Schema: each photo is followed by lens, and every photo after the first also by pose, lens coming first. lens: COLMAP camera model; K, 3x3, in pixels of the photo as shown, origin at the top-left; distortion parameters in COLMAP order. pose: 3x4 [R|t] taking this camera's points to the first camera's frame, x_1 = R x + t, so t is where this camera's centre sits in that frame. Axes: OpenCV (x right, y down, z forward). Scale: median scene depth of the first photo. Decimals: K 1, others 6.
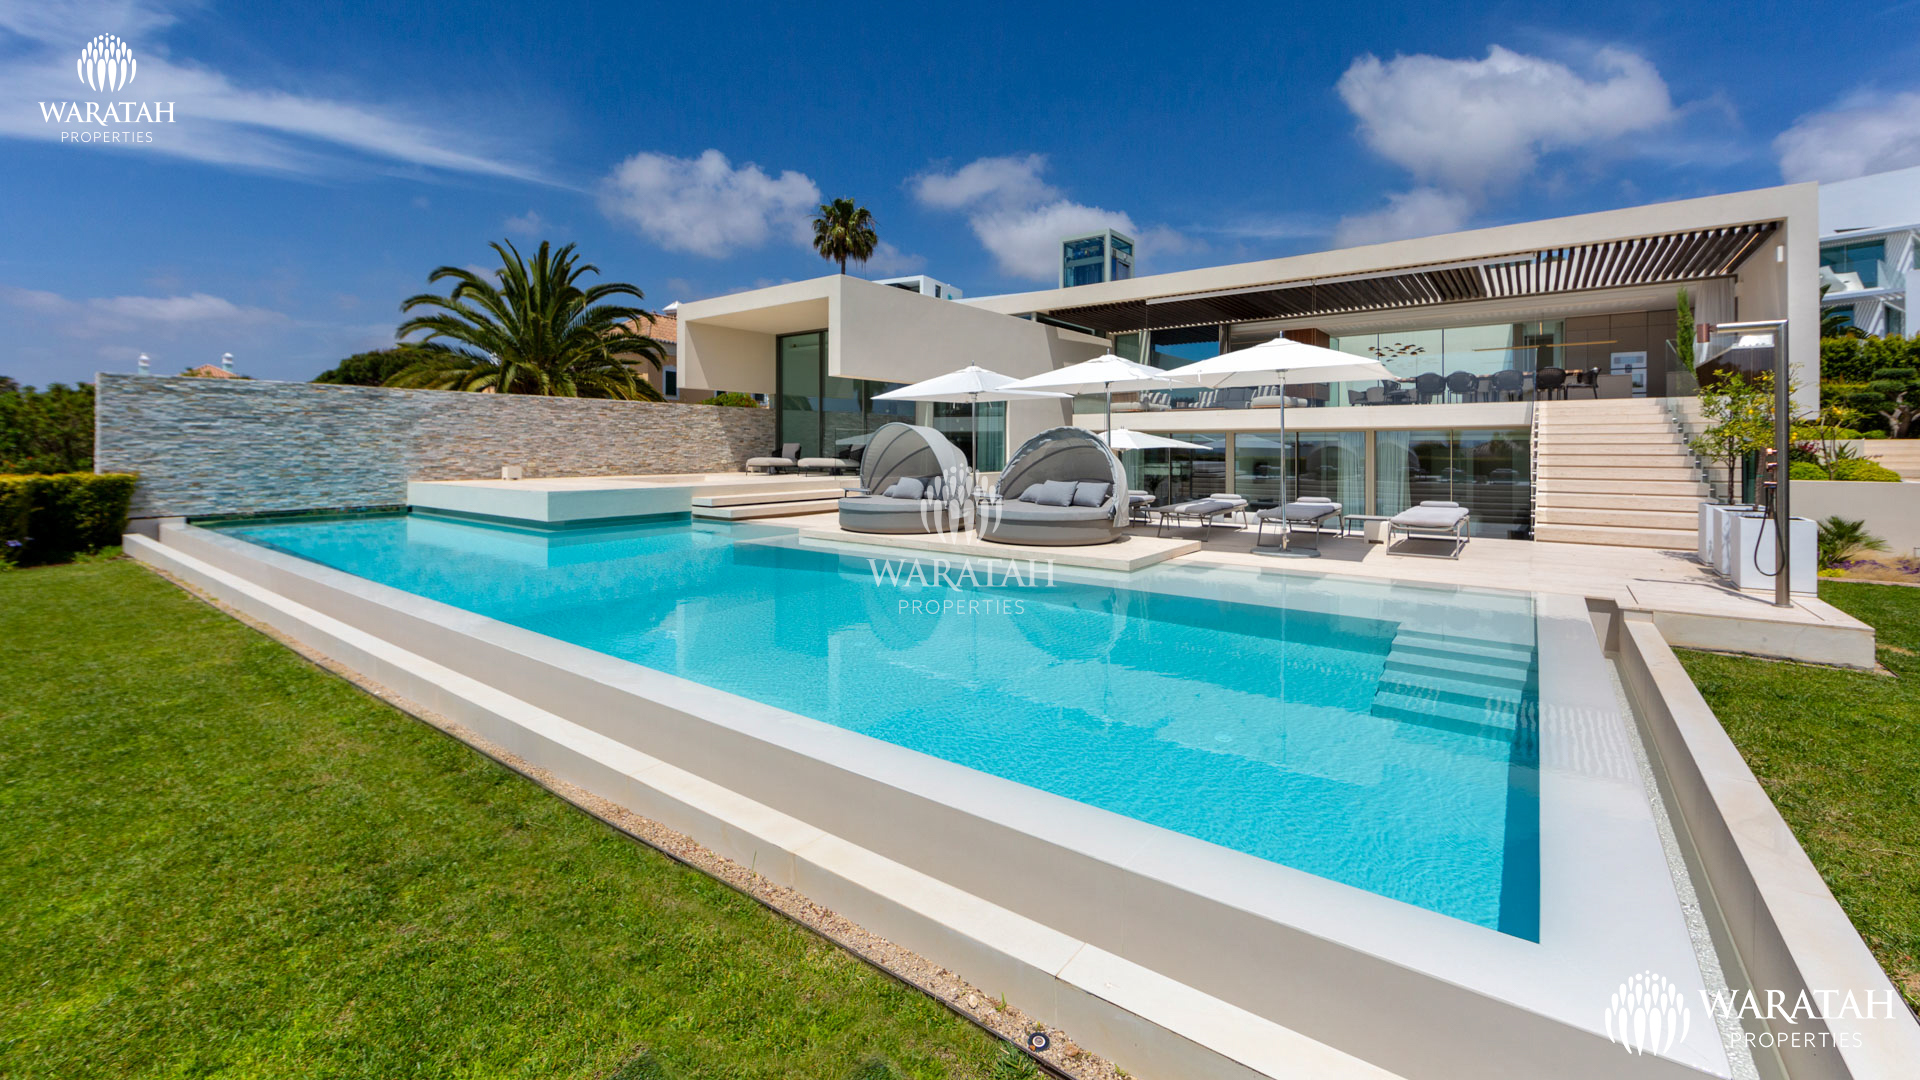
lens RADIAL K [[758.2, 0, 953.8], [0, 758.2, 475.4], [0, 0, 1]] dist [-0.000915, -0.000253]
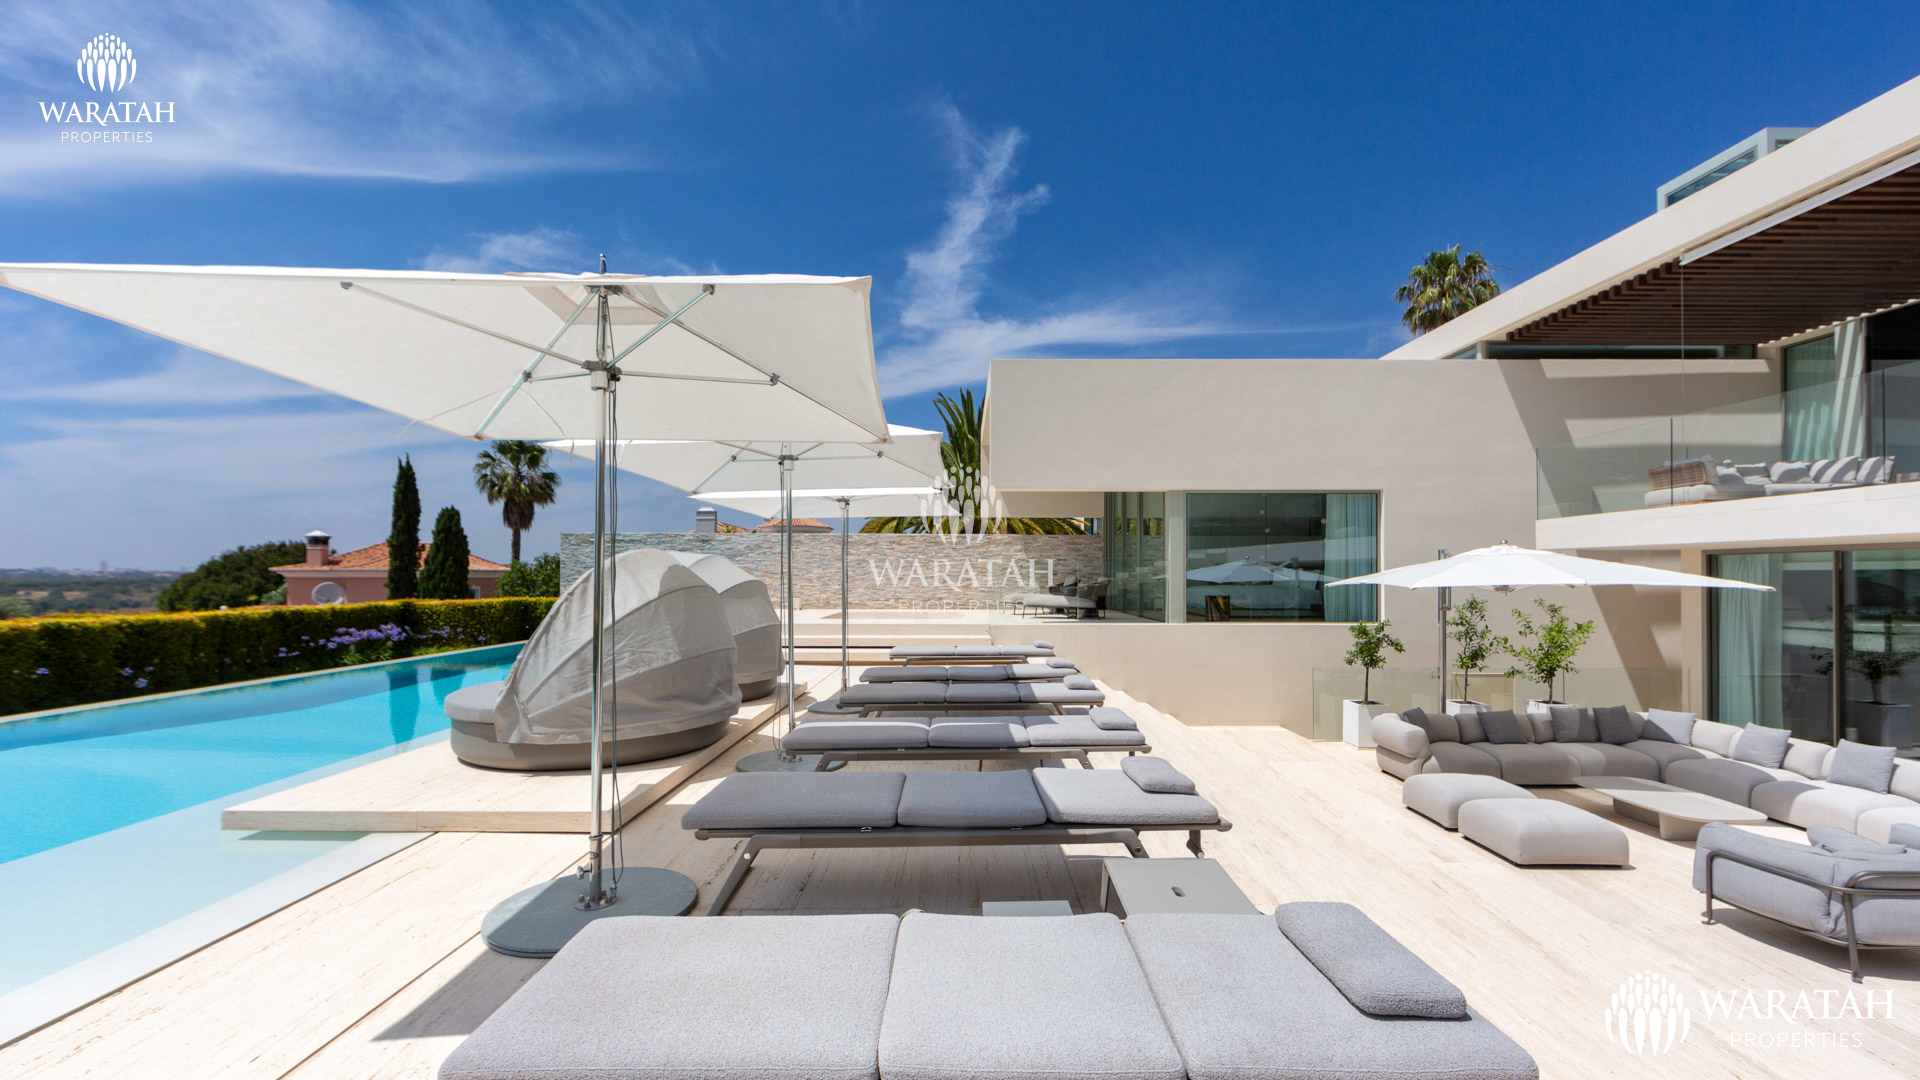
lens RADIAL K [[756.3, 0, 957.3], [0, 756.3, 550.2], [0, 0, 1]] dist [-0.001752, -0.000062]
pose [[0.609082, -0.030305, -0.792528, 0.346334], [-0.031371, 0.997567, -0.062255, -0.015743], [0.792486, 0.062780, 0.606650, 0.400573]]
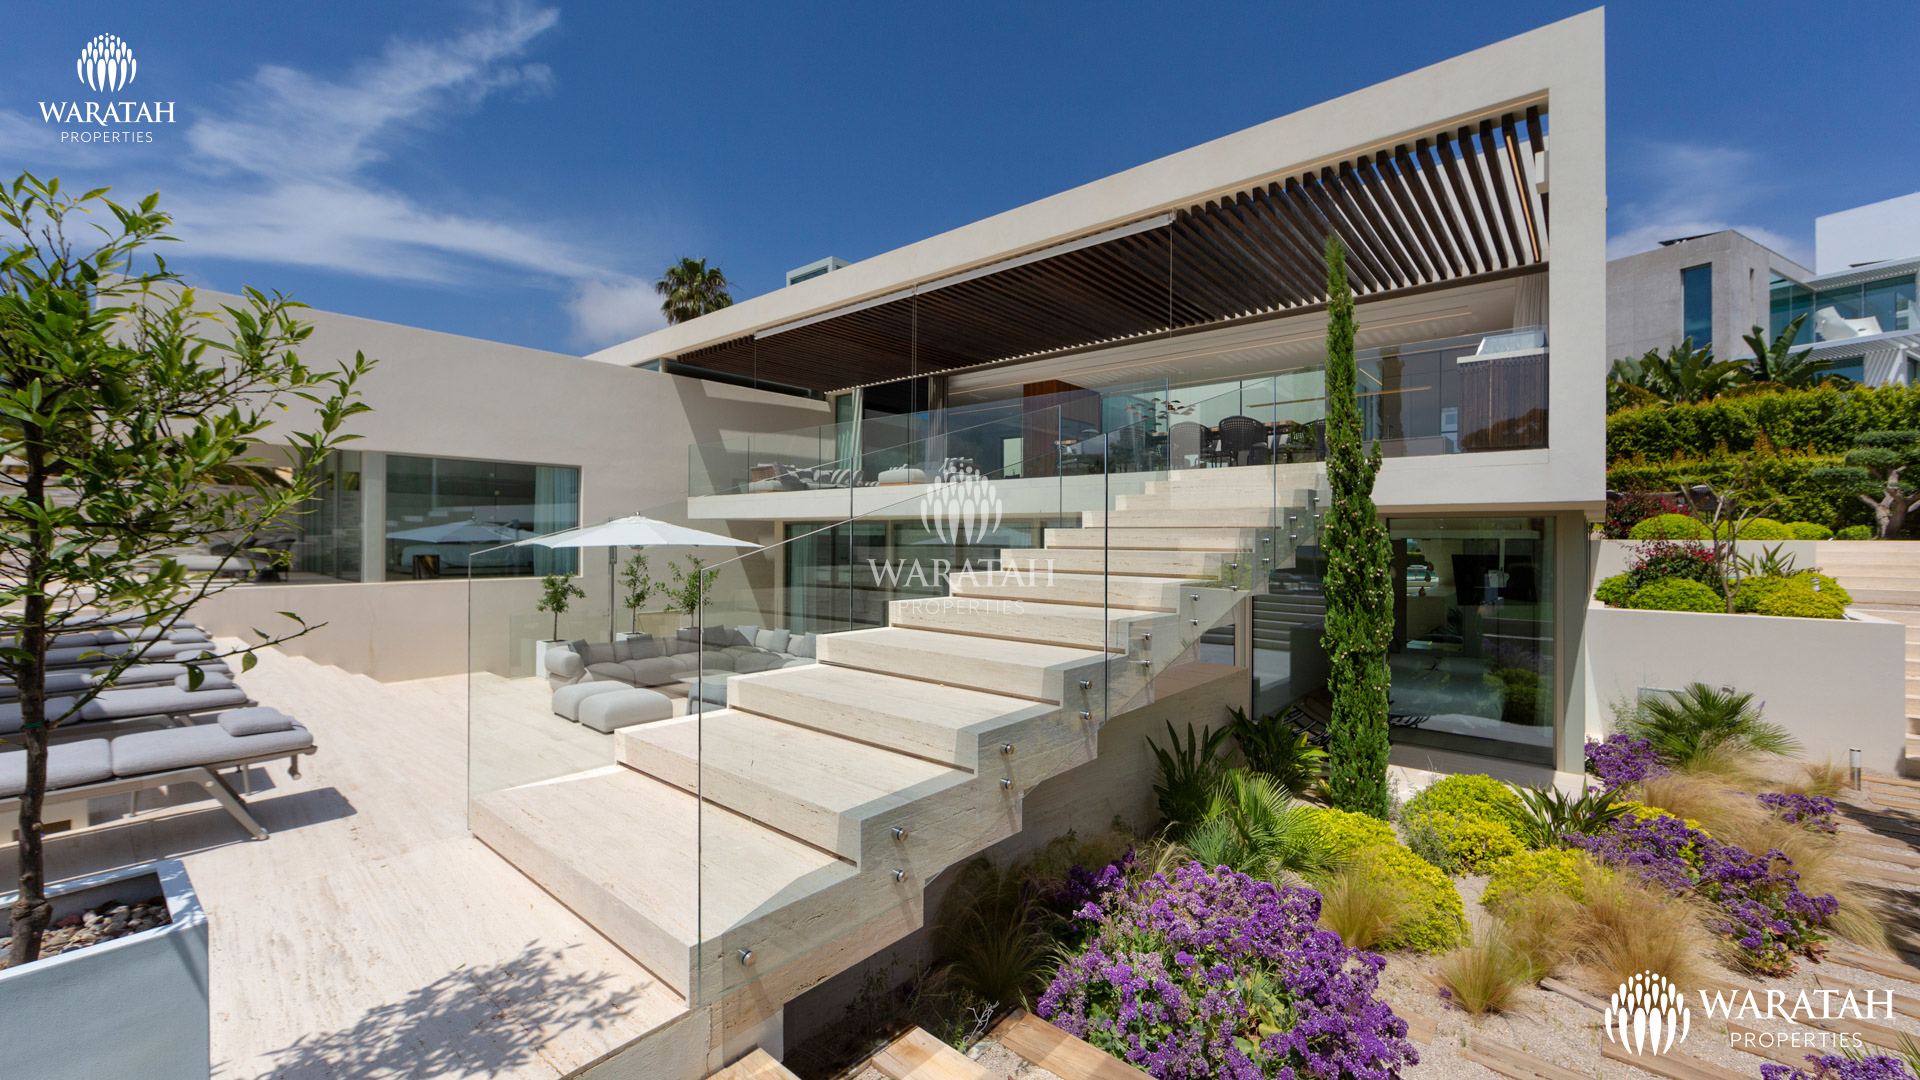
lens RADIAL K [[756.3, 0, 957.3], [0, 756.3, 550.2], [0, 0, 1]] dist [-0.001752, -0.000062]
pose [[0.998653, 0.007966, -0.051279, 0.484987], [-0.009169, 0.999687, -0.023260, -0.016994], [0.051077, 0.023699, 0.998413, 0.318728]]
